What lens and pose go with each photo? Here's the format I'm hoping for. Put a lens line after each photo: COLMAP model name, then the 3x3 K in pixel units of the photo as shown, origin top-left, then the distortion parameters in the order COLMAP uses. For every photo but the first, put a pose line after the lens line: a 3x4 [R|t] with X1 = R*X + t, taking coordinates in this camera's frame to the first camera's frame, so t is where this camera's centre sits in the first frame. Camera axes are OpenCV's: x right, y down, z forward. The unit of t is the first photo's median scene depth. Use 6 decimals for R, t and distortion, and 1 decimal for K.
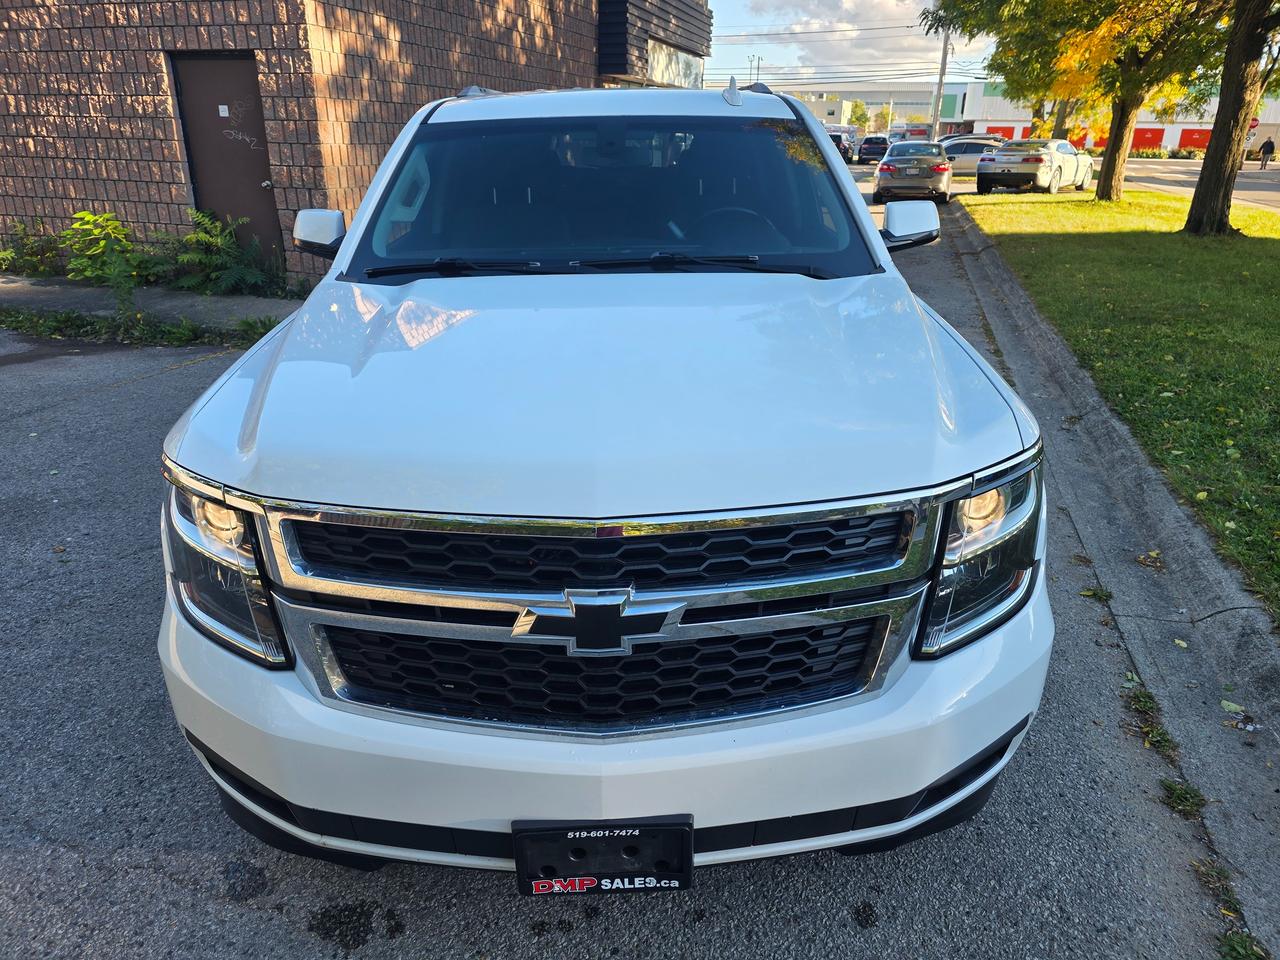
lens RADIAL K [[858.0, 0, 631.2], [0, 858.0, 477.4], [0, 0, 1]] dist [0.052437, -0.047439]
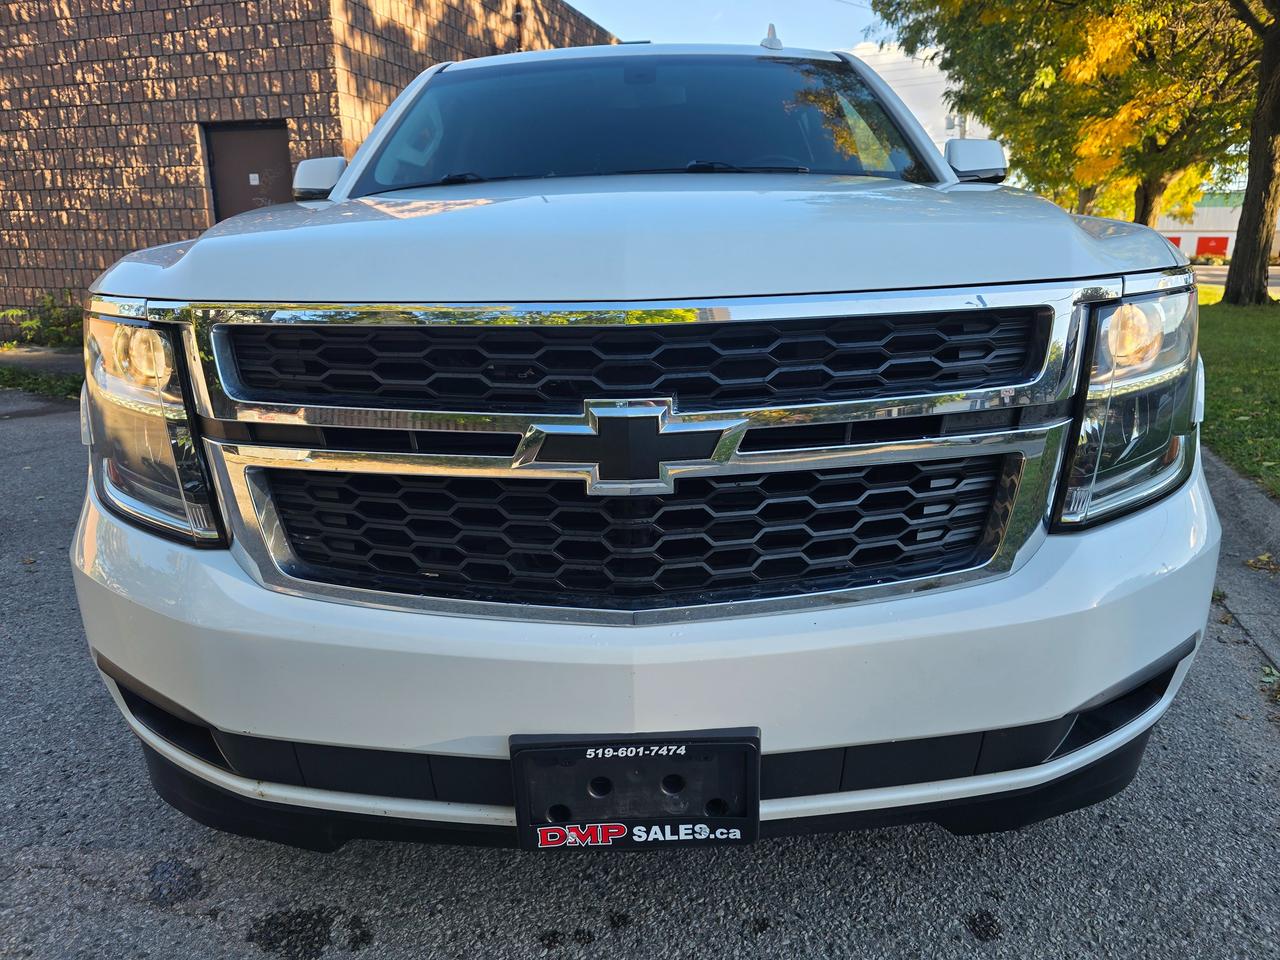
lens RADIAL K [[867.3, 0, 640.0], [0, 867.3, 480.0], [0, 0, 1]] dist [0.043009, -0.040669]
pose [[0.999783, -0.004436, -0.020338, -0.009565], [0.002014, 0.993058, -0.117610, 0.199474], [0.020719, 0.117544, 0.992852, 0.186479]]
